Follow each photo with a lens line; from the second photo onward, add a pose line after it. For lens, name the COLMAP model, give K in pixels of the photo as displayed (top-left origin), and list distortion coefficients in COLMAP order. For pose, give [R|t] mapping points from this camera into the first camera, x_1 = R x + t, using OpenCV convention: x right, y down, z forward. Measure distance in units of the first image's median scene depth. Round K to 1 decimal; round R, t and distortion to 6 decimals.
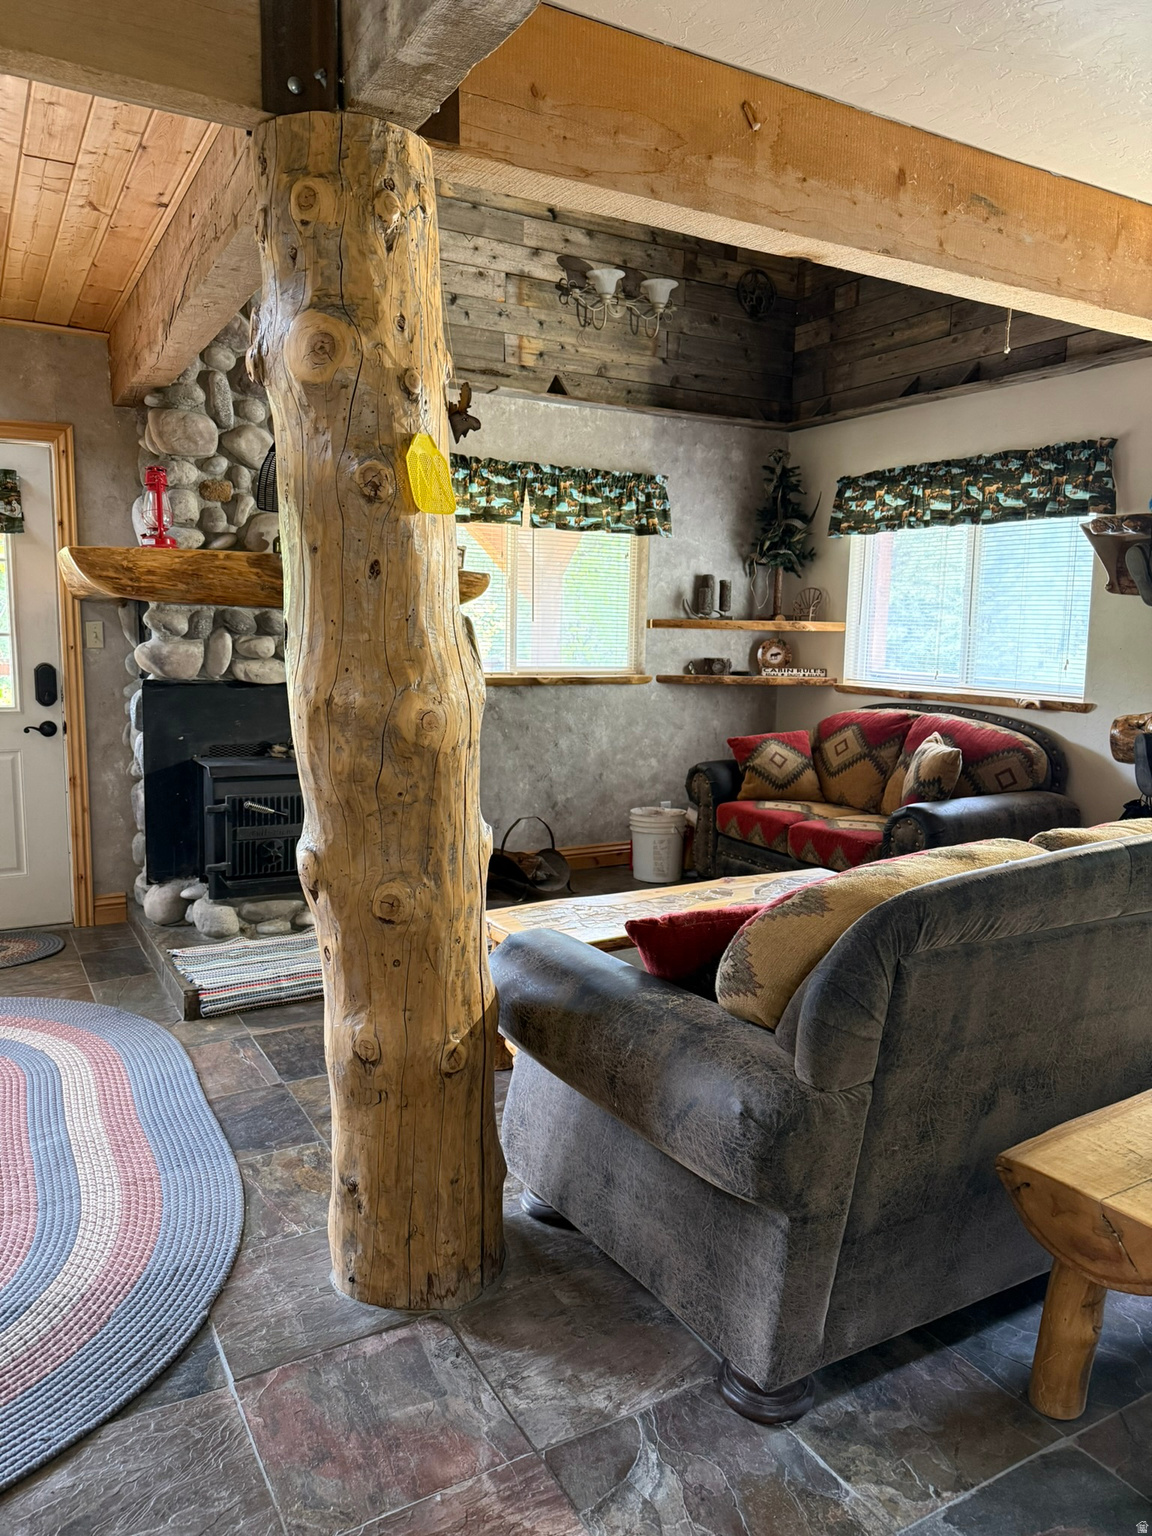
lens RADIAL K [[1079.4, 0, 580.4], [0, 1079.4, 769.6], [0, 0, 1]] dist [0.048806, -0.055088]
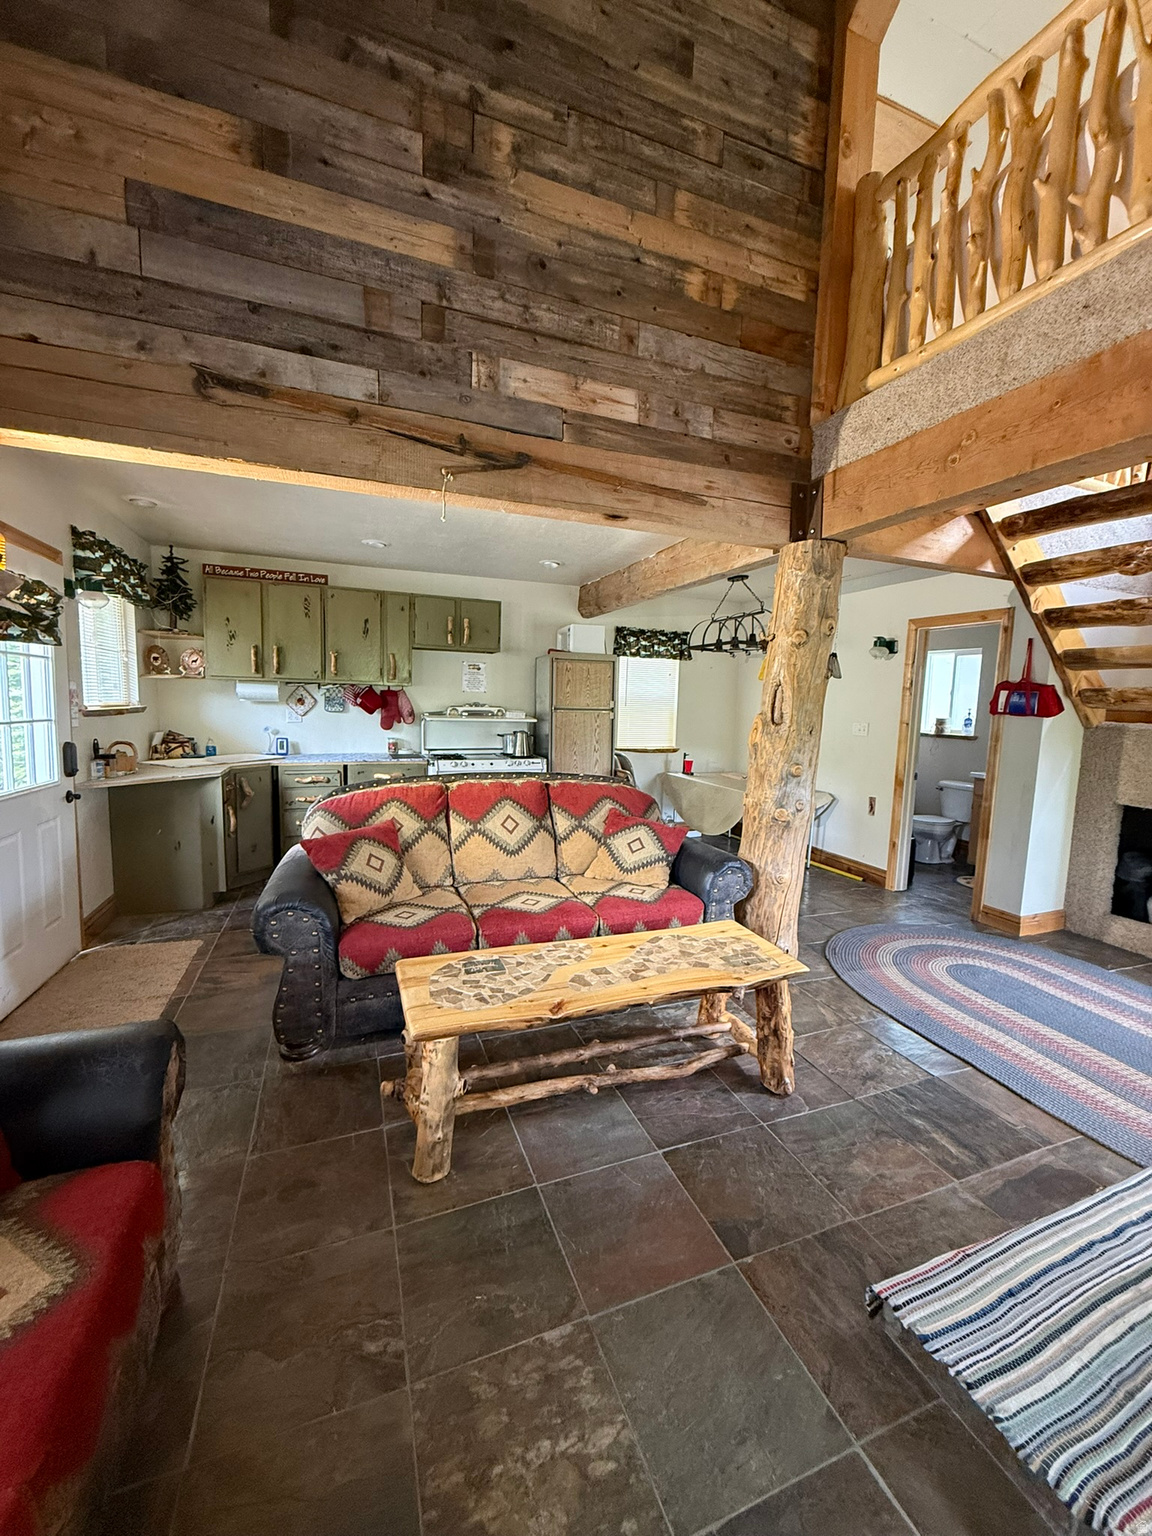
lens RADIAL K [[607.4, 0, 581.0], [0, 607.4, 759.7], [0, 0, 1]] dist [-0.000529, -0.000330]
pose [[-0.988598, -0.069234, 0.133718, 0.094738], [-0.034550, 0.968632, 0.246088, -0.301419], [-0.146561, 0.238662, -0.959979, 2.021039]]
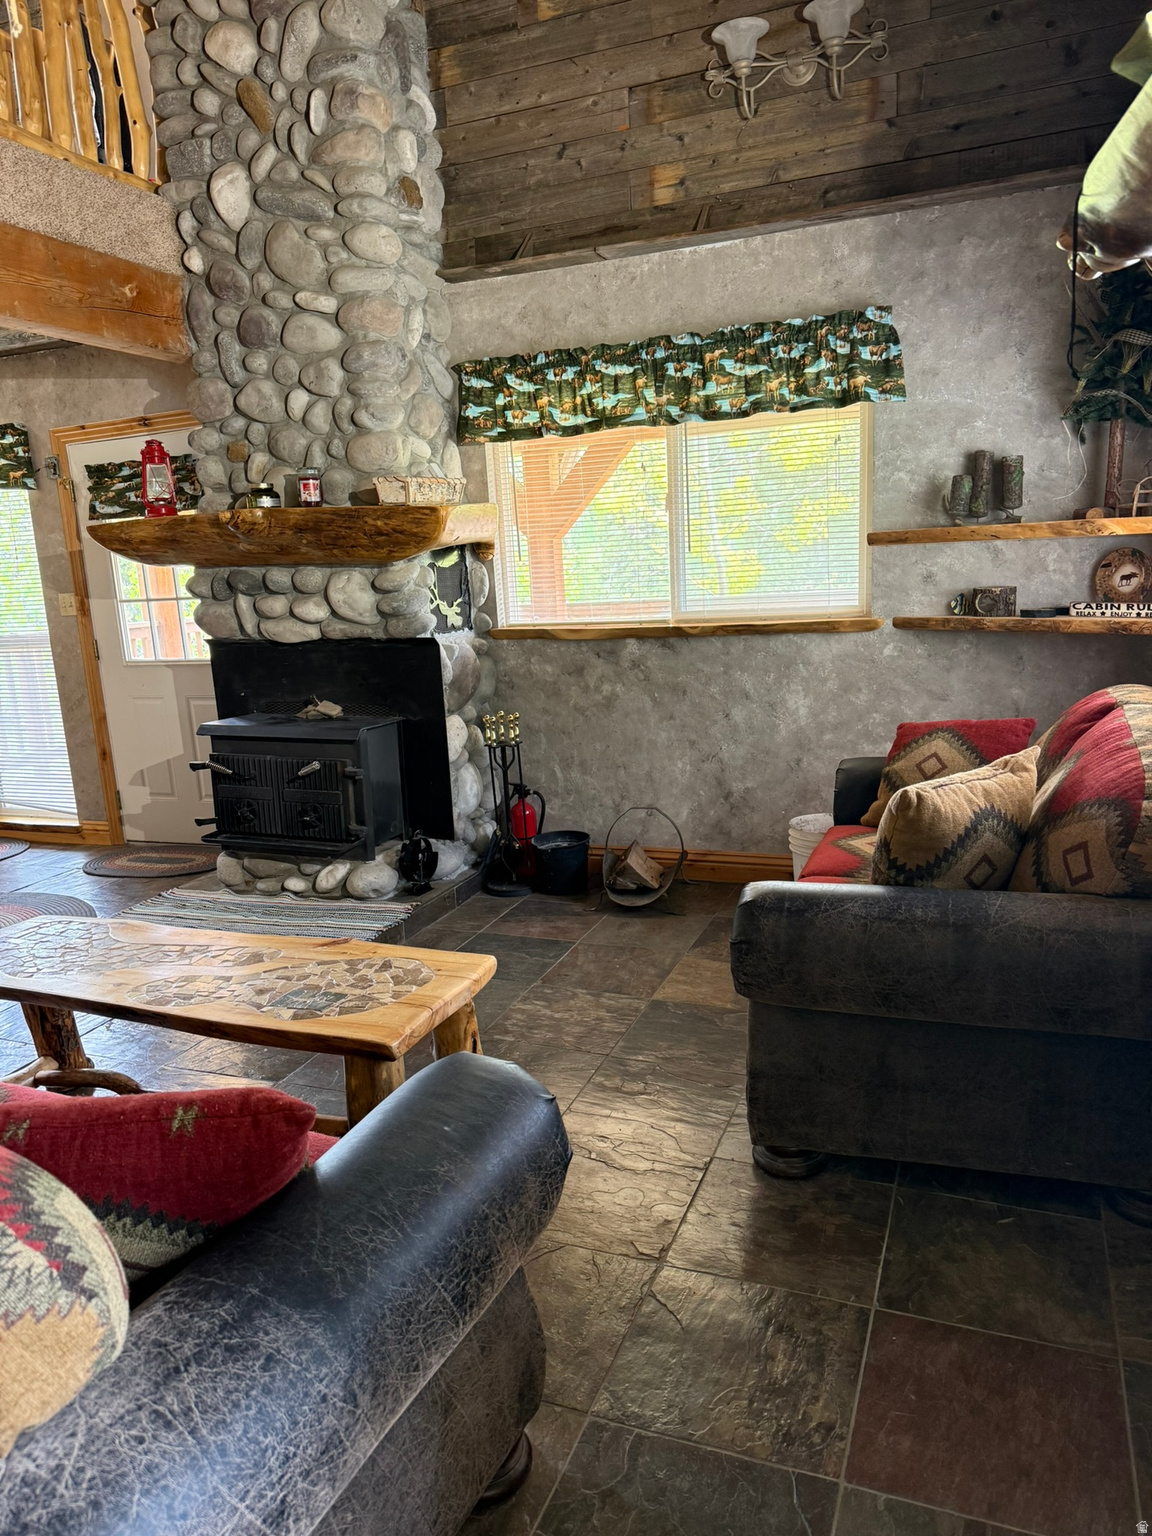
lens RADIAL K [[1079.4, 0, 567.5], [0, 1079.4, 769.5], [0, 0, 1]] dist [0.048806, -0.055088]
pose [[0.617364, 0.098775, -0.780452, 1.083668], [-0.042785, 0.994834, 0.092063, -0.108626], [0.785513, -0.023445, 0.618401, 0.978251]]
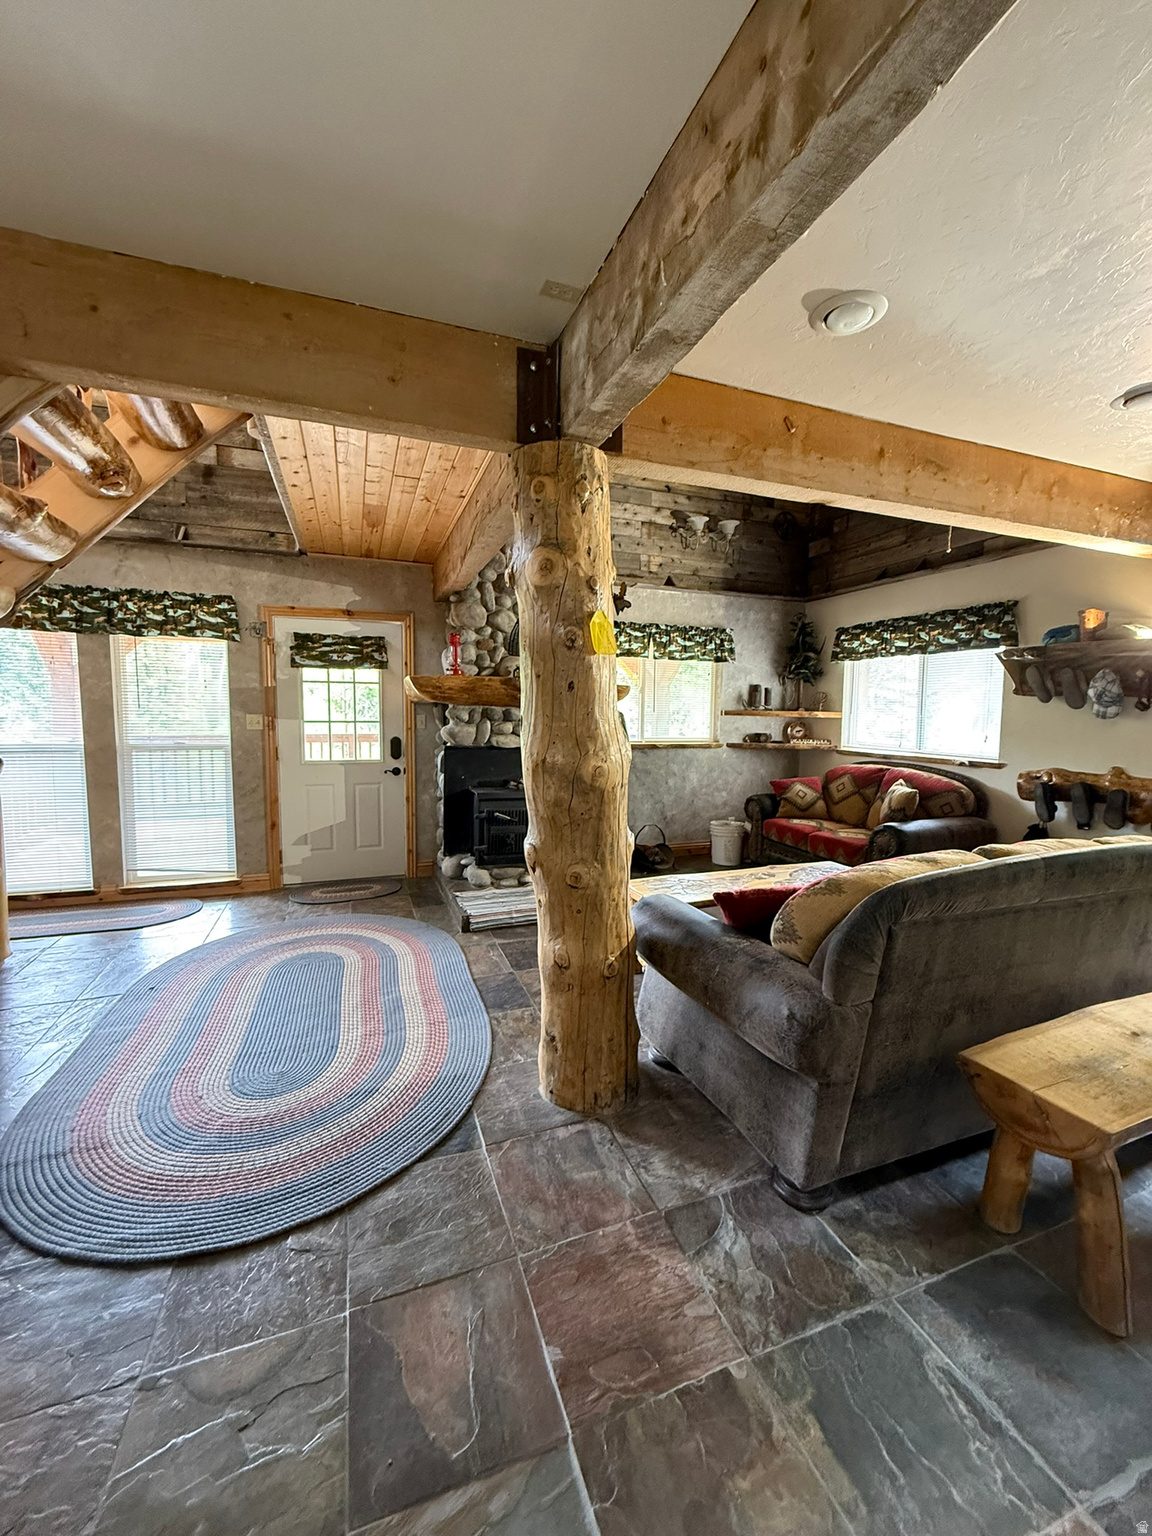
lens RADIAL K [[607.4, 0, 578.4], [0, 607.4, 765.0], [0, 0, 1]] dist [-0.000529, -0.000330]
pose [[0.986817, 0.008779, -0.161601, -0.011579], [-0.016559, 0.998764, -0.046854, -0.007765], [0.160990, 0.048913, 0.985743, 0.018909]]
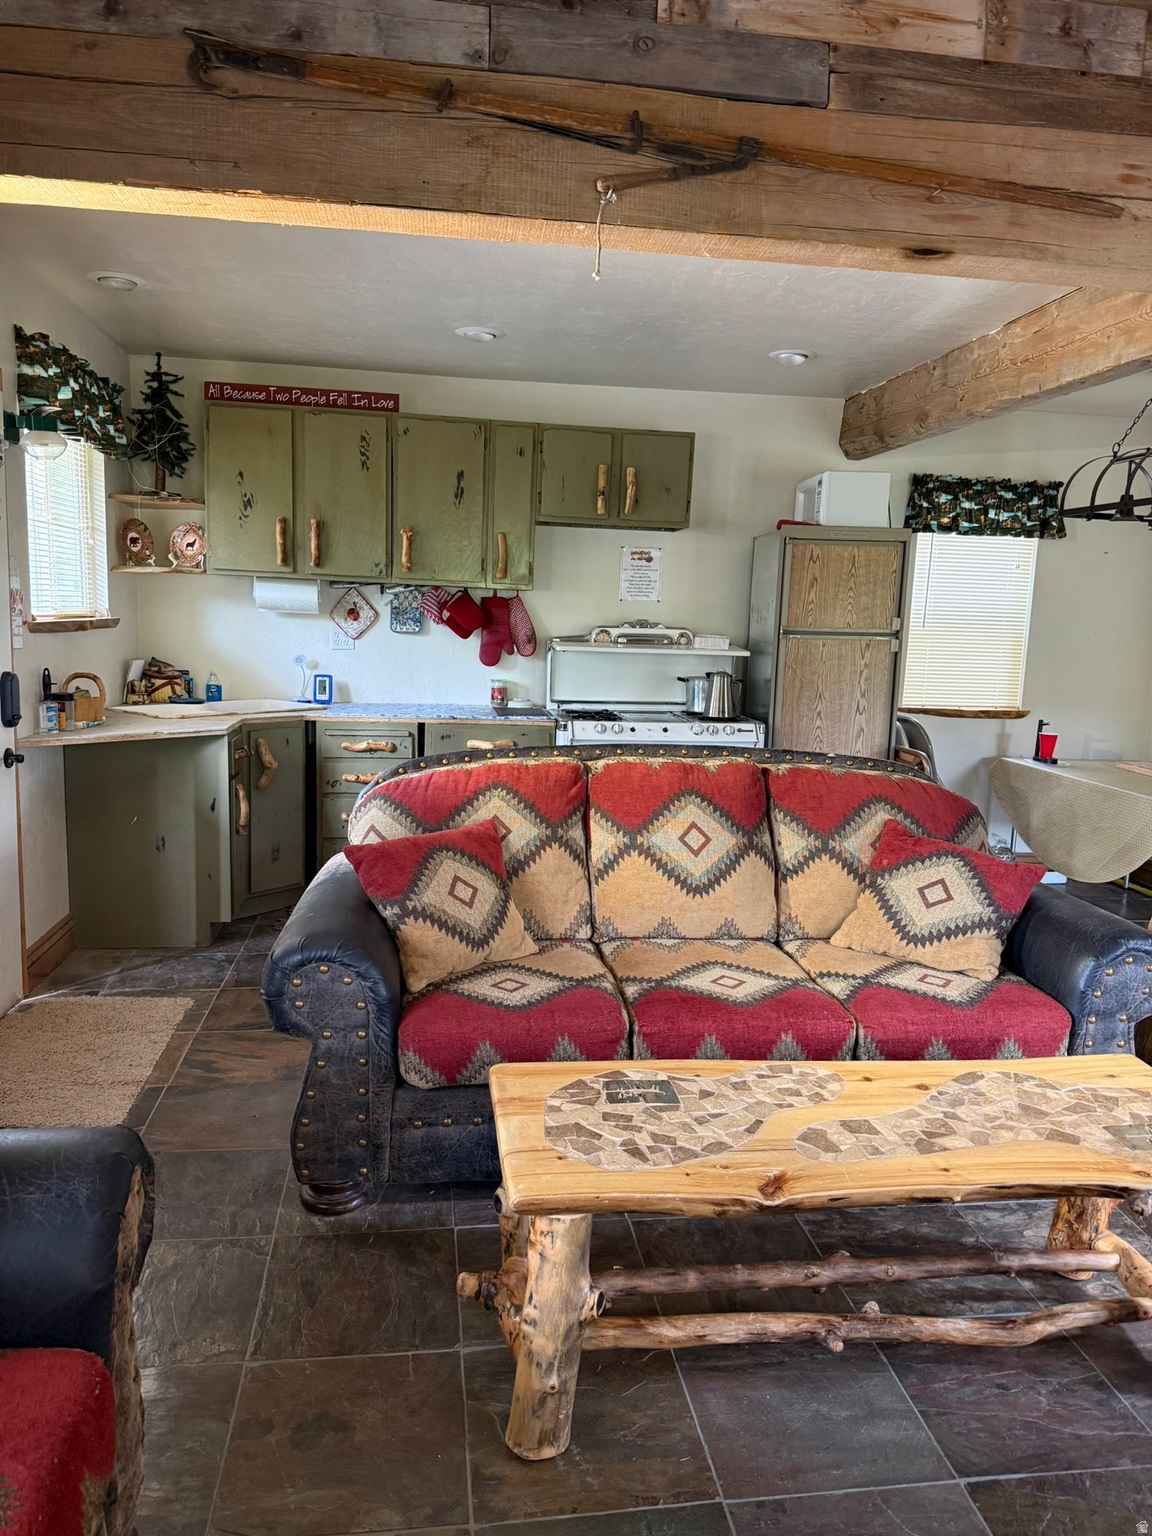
lens RADIAL K [[1079.4, 0, 559.4], [0, 1079.4, 776.6], [0, 0, 1]] dist [0.048806, -0.055088]
pose [[-0.924200, -0.117790, 0.363290, 0.103109], [-0.004307, 0.954402, 0.298493, -0.294051], [-0.381884, 0.274302, -0.882566, 1.997248]]
